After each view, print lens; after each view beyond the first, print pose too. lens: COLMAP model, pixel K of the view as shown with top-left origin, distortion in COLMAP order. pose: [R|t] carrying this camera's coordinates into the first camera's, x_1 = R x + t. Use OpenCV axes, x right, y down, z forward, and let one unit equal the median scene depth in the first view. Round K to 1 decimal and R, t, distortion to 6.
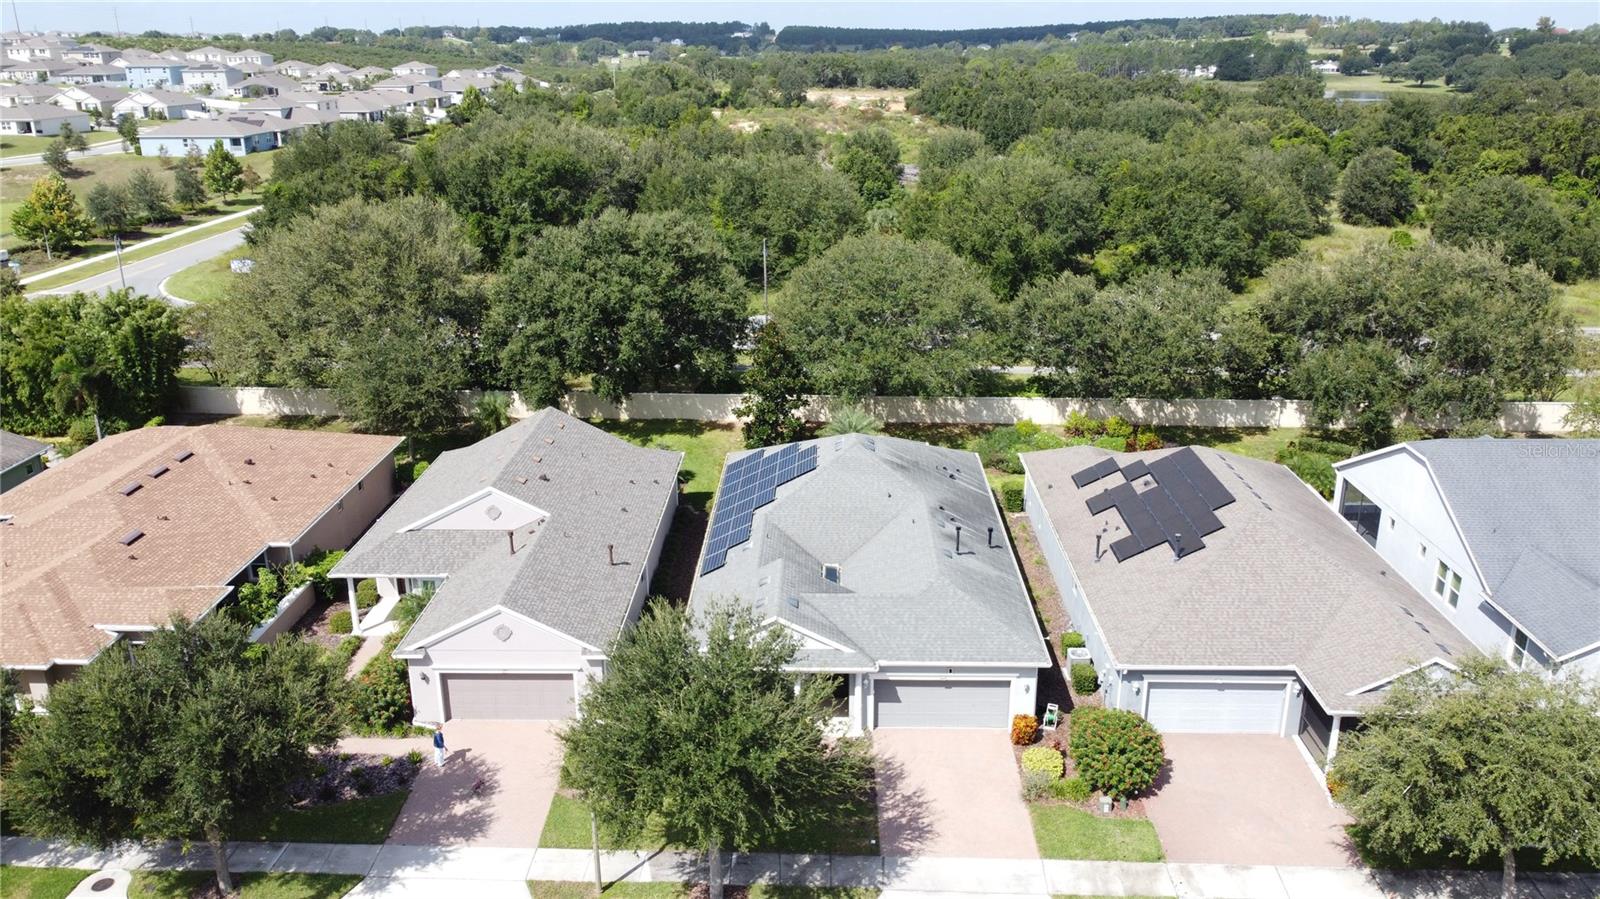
lens RADIAL K [[1208.1, 0, 796.4], [0, 1208.1, 447.7], [0, 0, 1]] dist [0.002254, -0.001250]
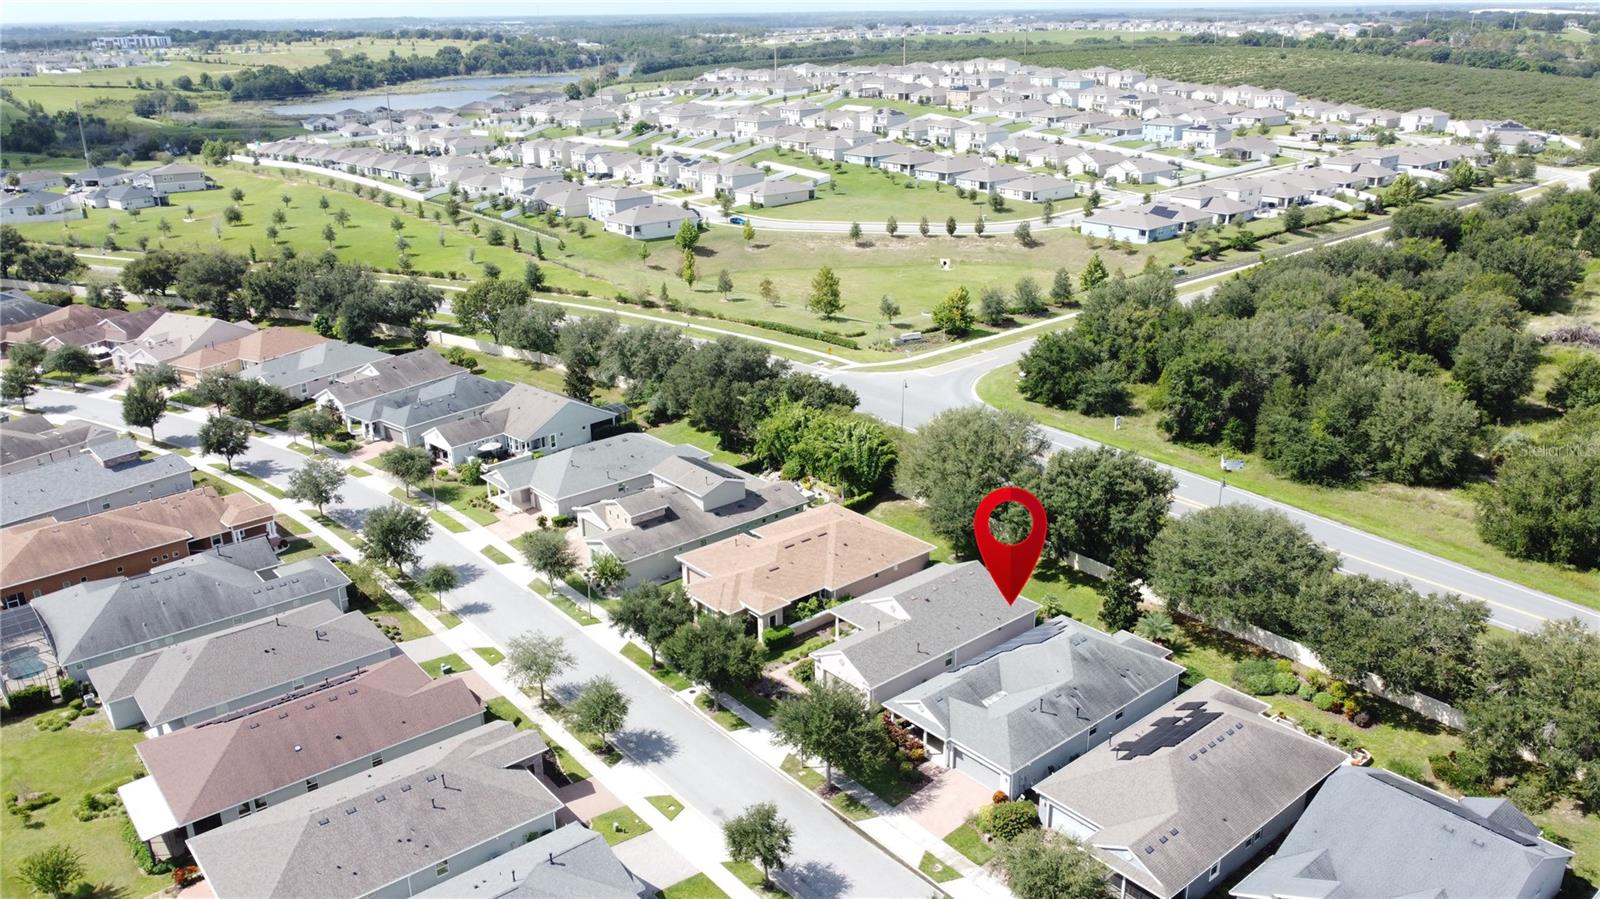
lens RADIAL K [[1205.6, 0, 798.3], [0, 1205.6, 458.2], [0, 0, 1]] dist [-0.000558, -0.003192]
pose [[0.667025, 0.257370, -0.699170, 0.794232], [-0.229232, 0.963811, 0.136093, -0.340486], [0.708894, 0.069494, 0.701883, -0.481604]]
